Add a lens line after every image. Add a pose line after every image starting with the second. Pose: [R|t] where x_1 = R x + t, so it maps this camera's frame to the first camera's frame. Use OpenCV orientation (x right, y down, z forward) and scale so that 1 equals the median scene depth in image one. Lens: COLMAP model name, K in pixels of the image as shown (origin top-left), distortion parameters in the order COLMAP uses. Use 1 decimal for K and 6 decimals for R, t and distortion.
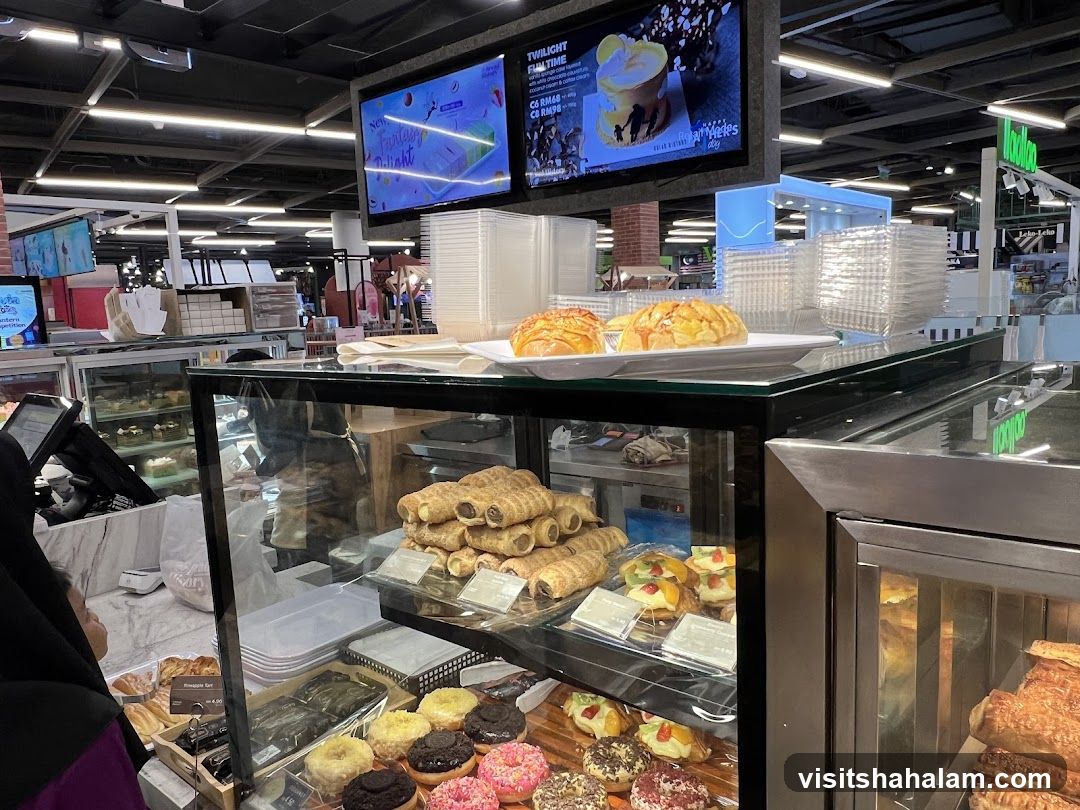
lens RADIAL K [[819.9, 0, 536.7], [0, 819.9, 408.2], [0, 0, 1]] dist [-0.002829, -0.002845]
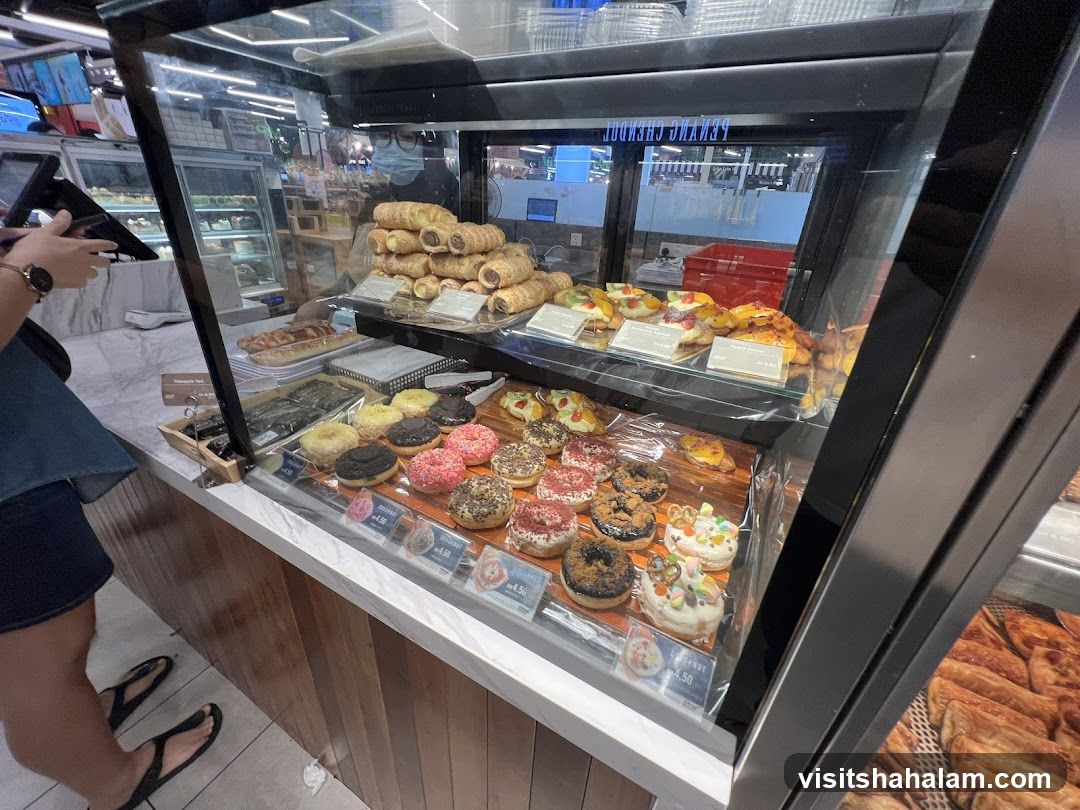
lens RADIAL K [[434.3, 0, 540.7], [0, 434.3, 401.6], [0, 0, 1]] dist [-0.006956, 0.000158]
pose [[0.972104, -0.006415, 0.234462, -0.079879], [-0.065248, 0.952773, 0.296592, 0.150583], [-0.225292, -0.303617, 0.925776, 0.320159]]
